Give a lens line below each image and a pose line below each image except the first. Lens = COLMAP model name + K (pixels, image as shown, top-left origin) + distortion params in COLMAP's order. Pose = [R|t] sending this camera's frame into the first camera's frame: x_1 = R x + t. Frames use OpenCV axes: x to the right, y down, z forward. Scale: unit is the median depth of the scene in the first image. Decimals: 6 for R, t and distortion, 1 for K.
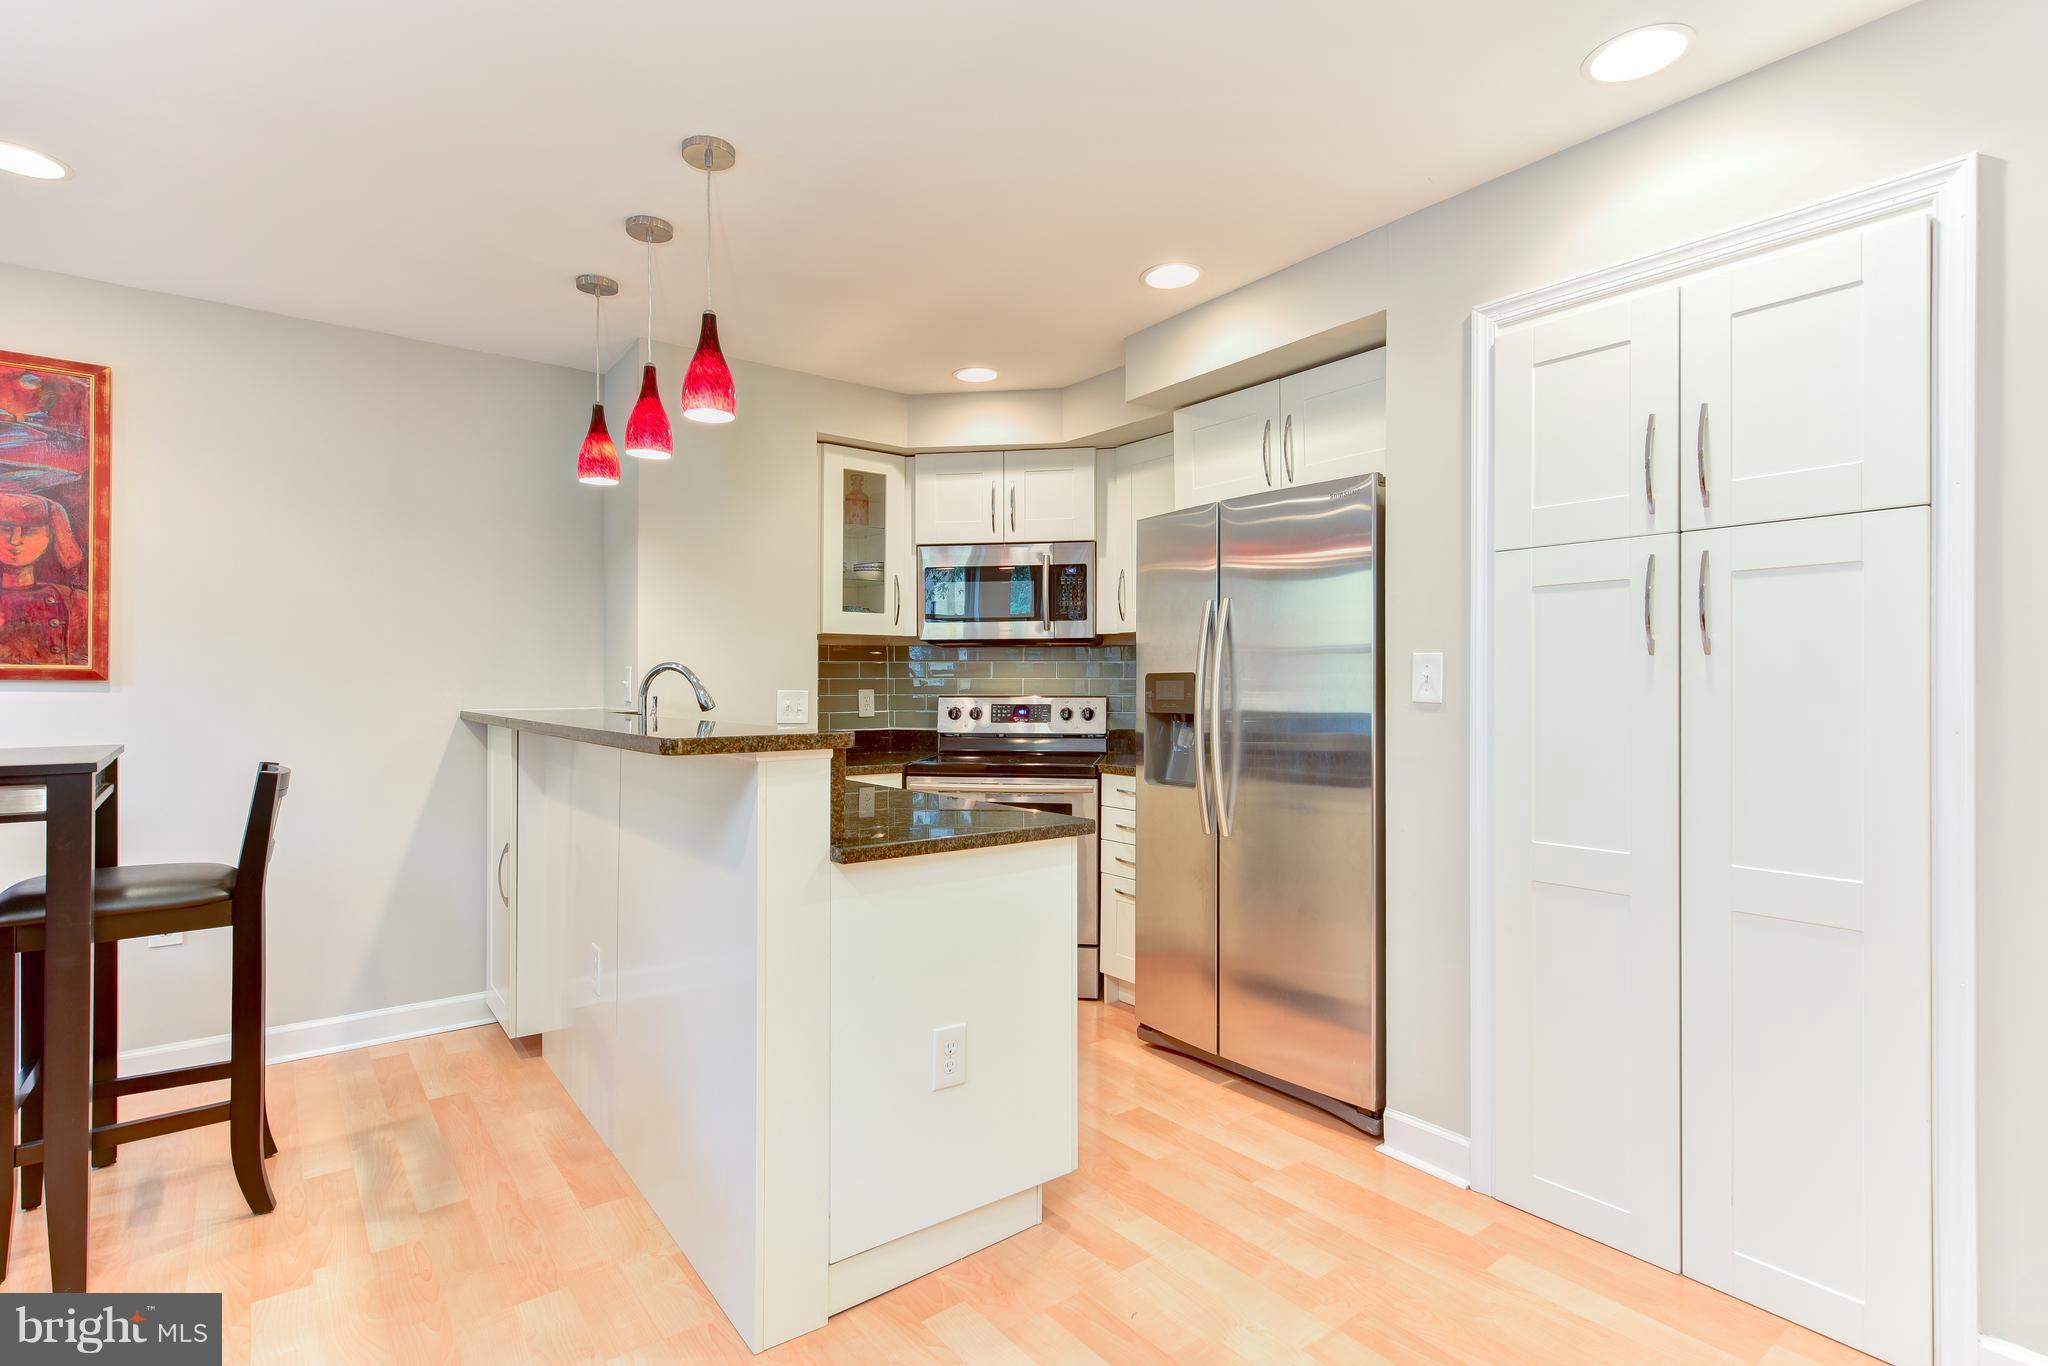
lens RADIAL K [[985.0, 0, 1016.4], [0, 985.0, 685.0], [0, 0, 1]] dist [0.003376, 0.000376]
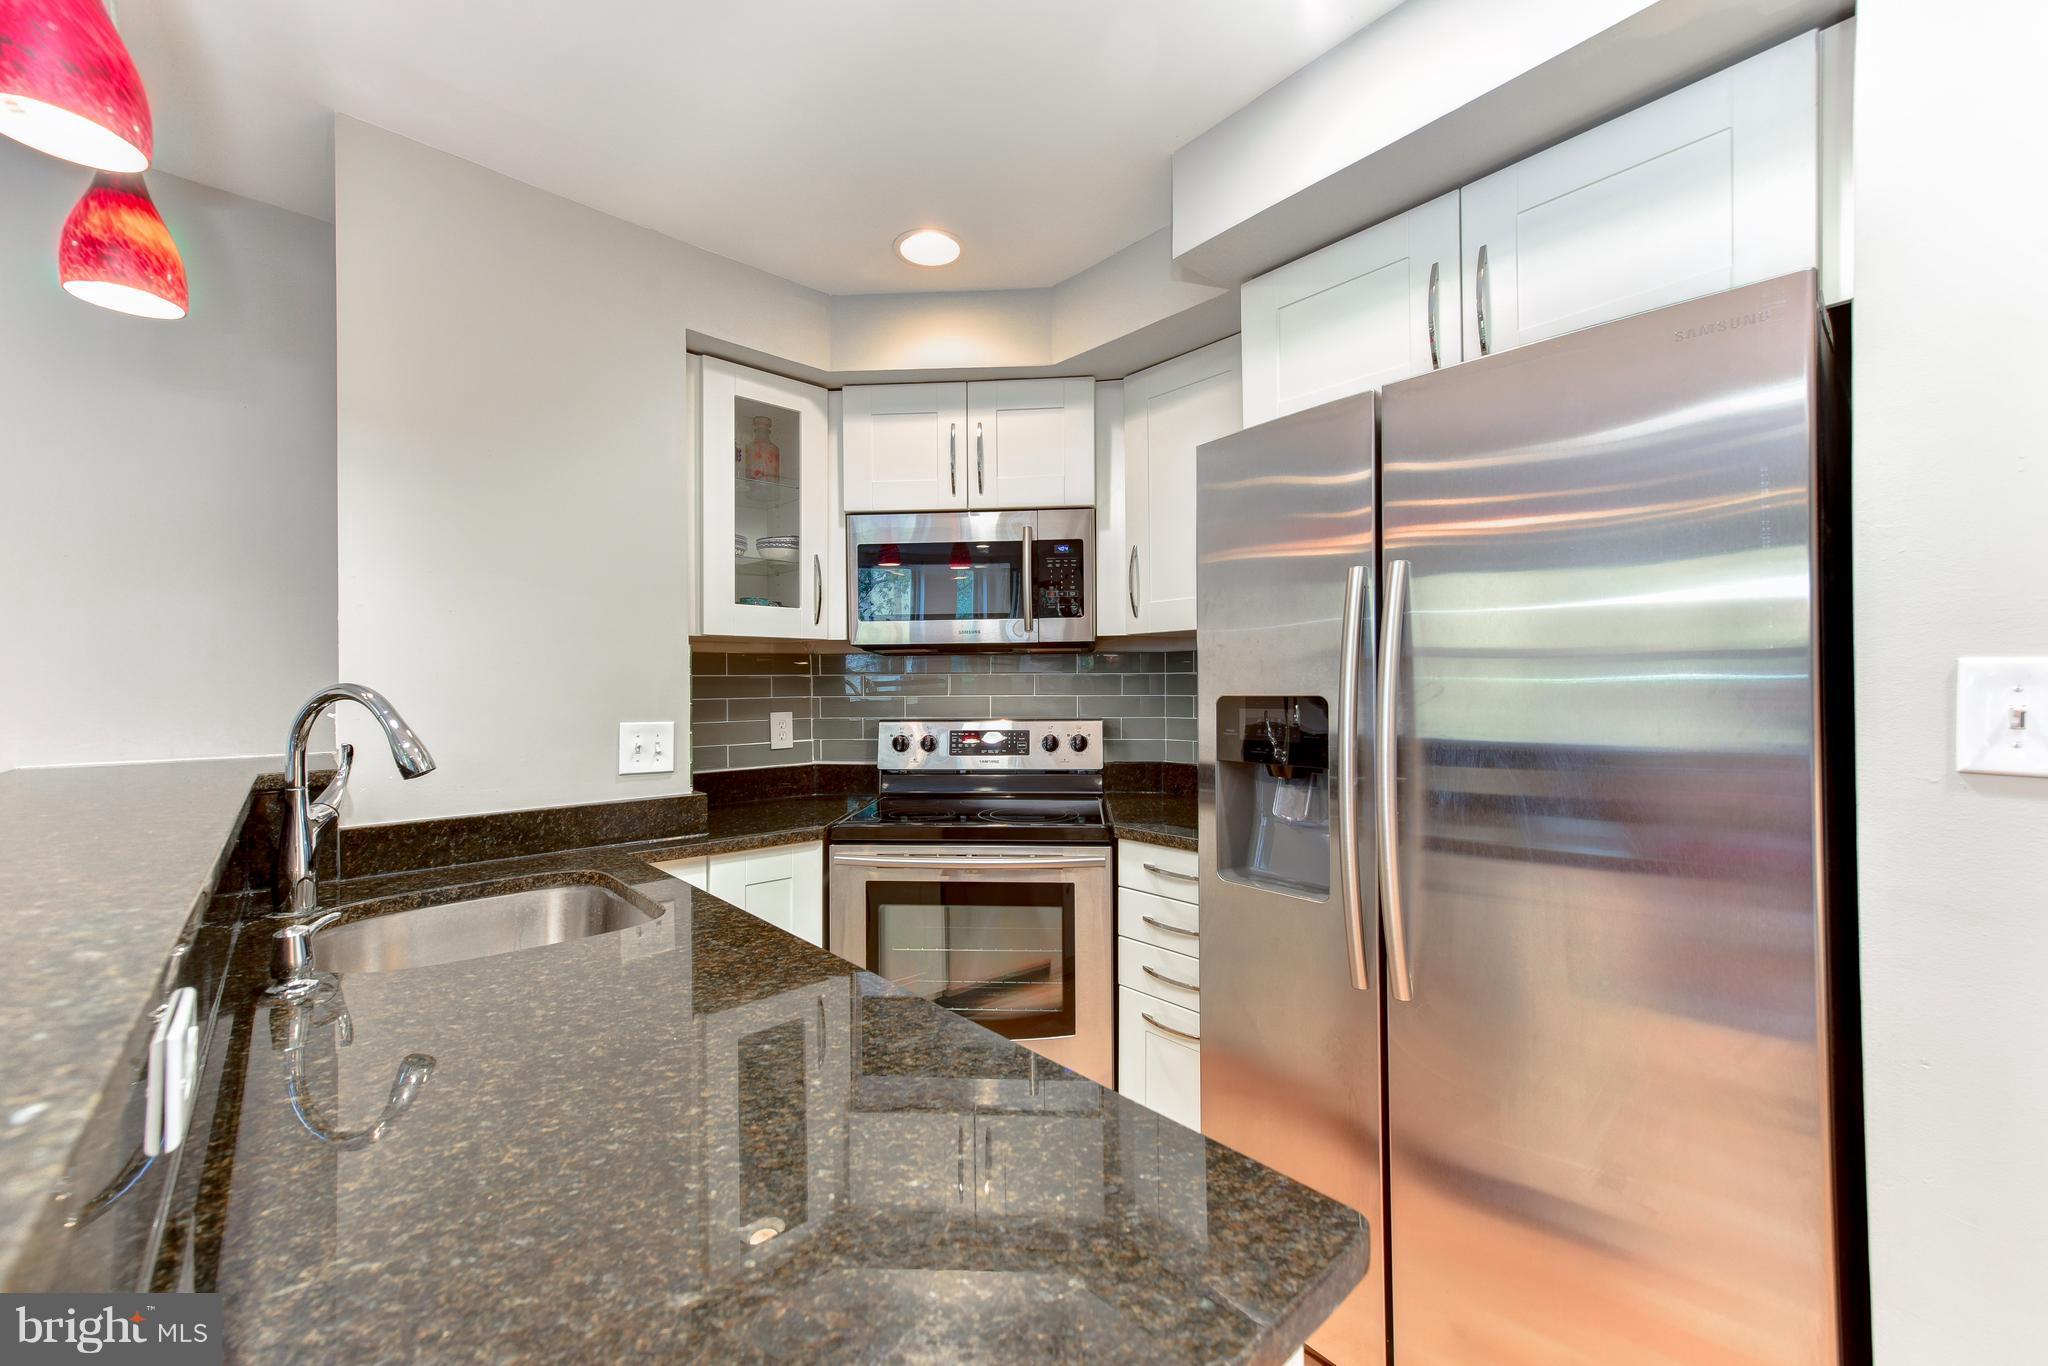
lens RADIAL K [[799.1, 0, 1024.0], [0, 799.1, 683.0], [0, 0, 1]] dist [0.009484, -0.000012]
pose [[0.995968, -0.007124, 0.089423, -0.026647], [0.007769, 0.999946, -0.006867, -0.014239], [-0.089369, 0.007534, 0.995970, 0.439774]]
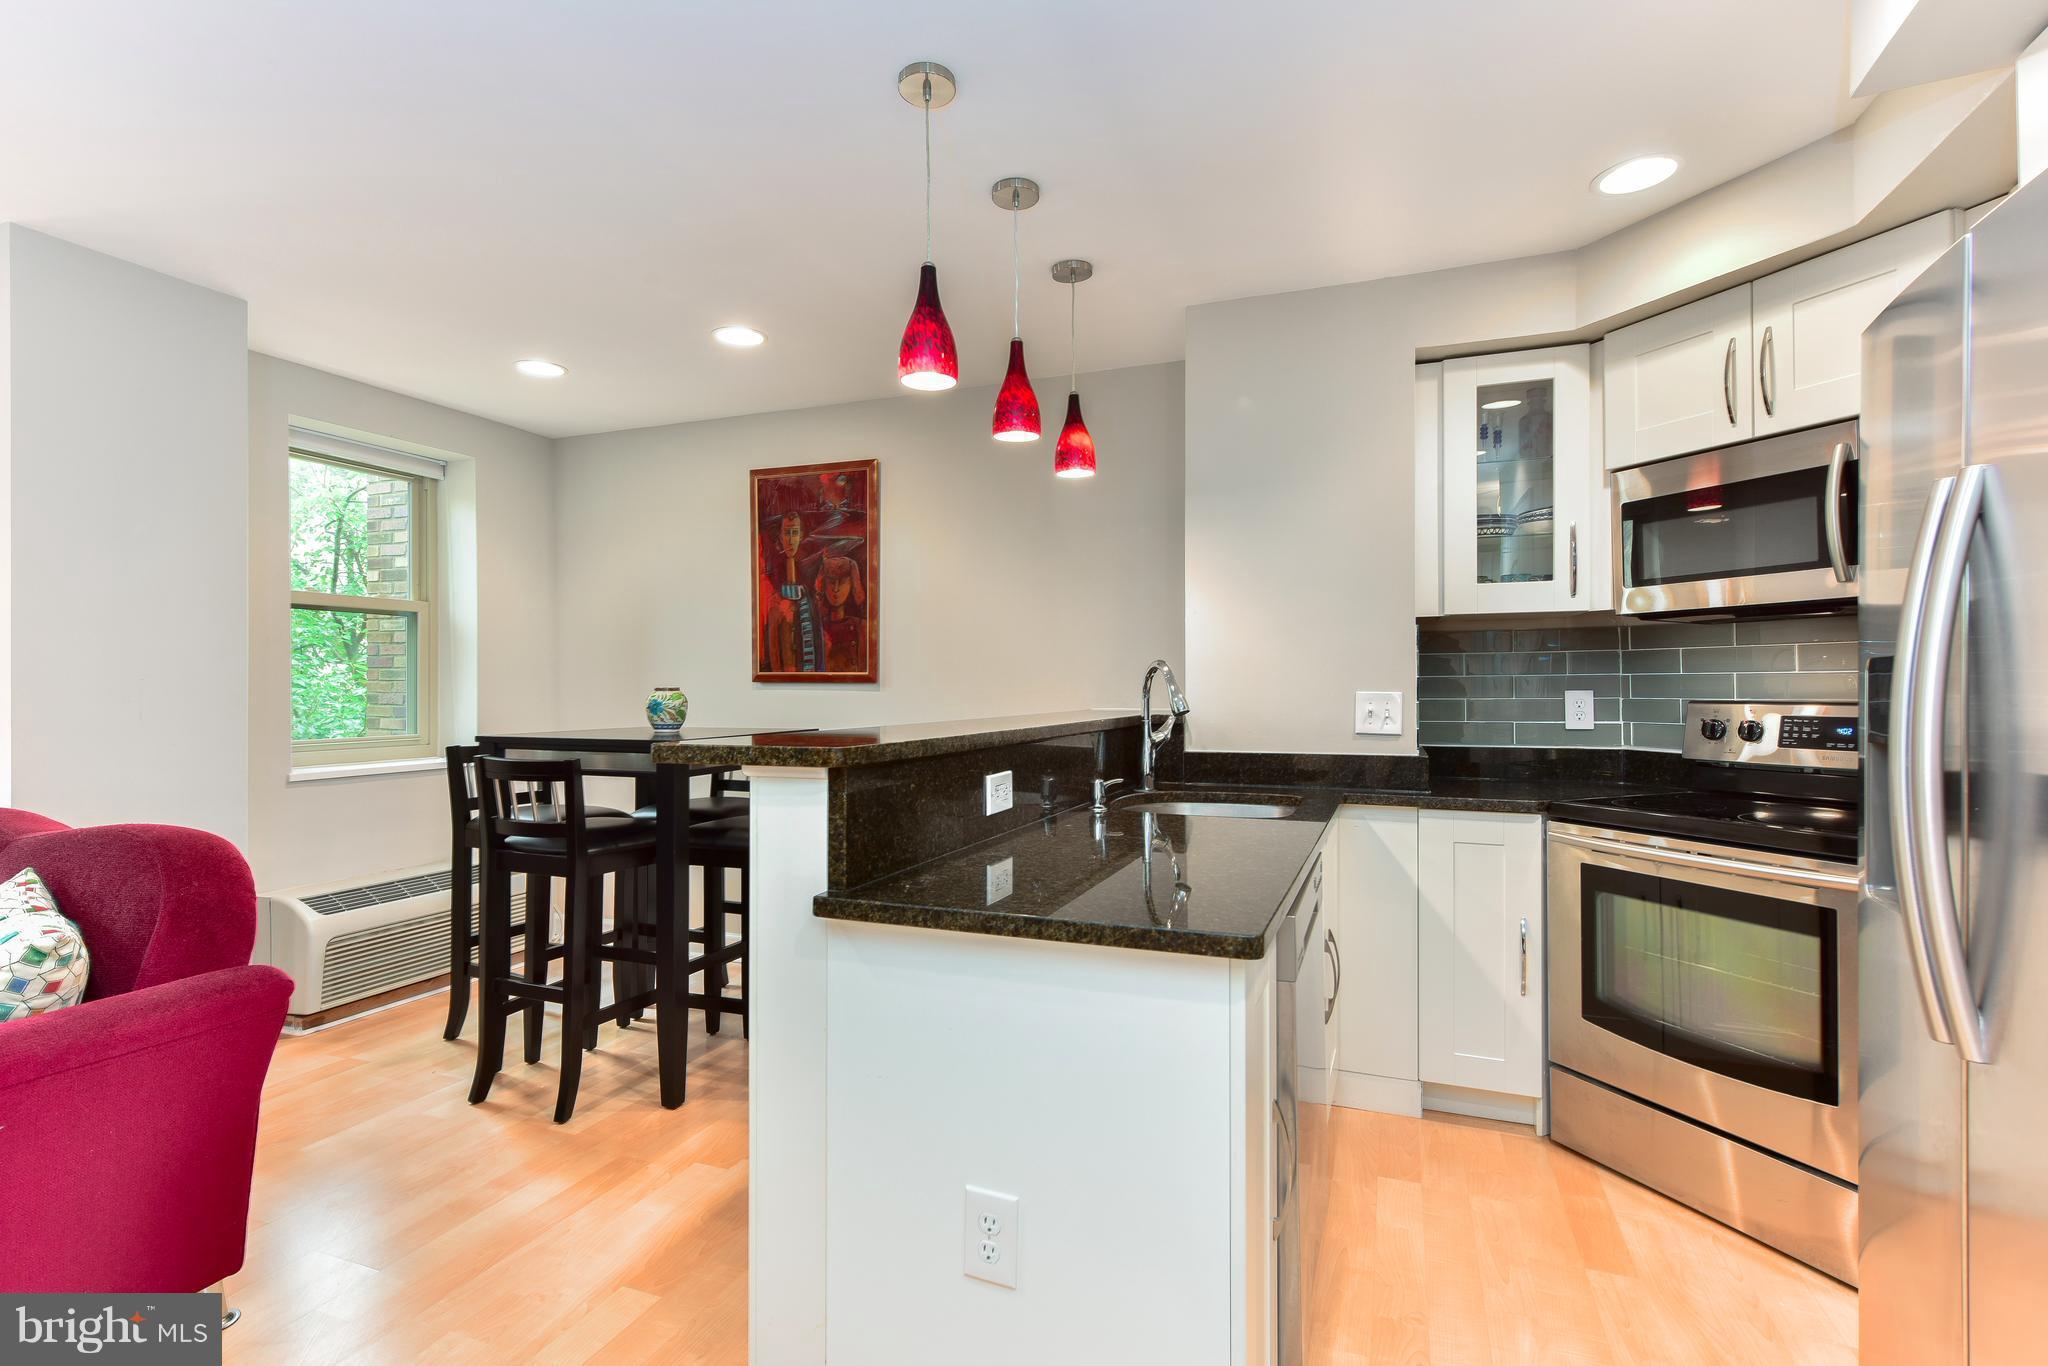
lens RADIAL K [[961.8, 0, 1015.7], [0, 961.8, 682.4], [0, 0, 1]] dist [0.008211, -0.000244]
pose [[0.515152, -0.004082, -0.857089, 0.267010], [0.002876, 0.999991, -0.003034, -0.000390], [0.857094, -0.000902, 0.515160, 0.353451]]
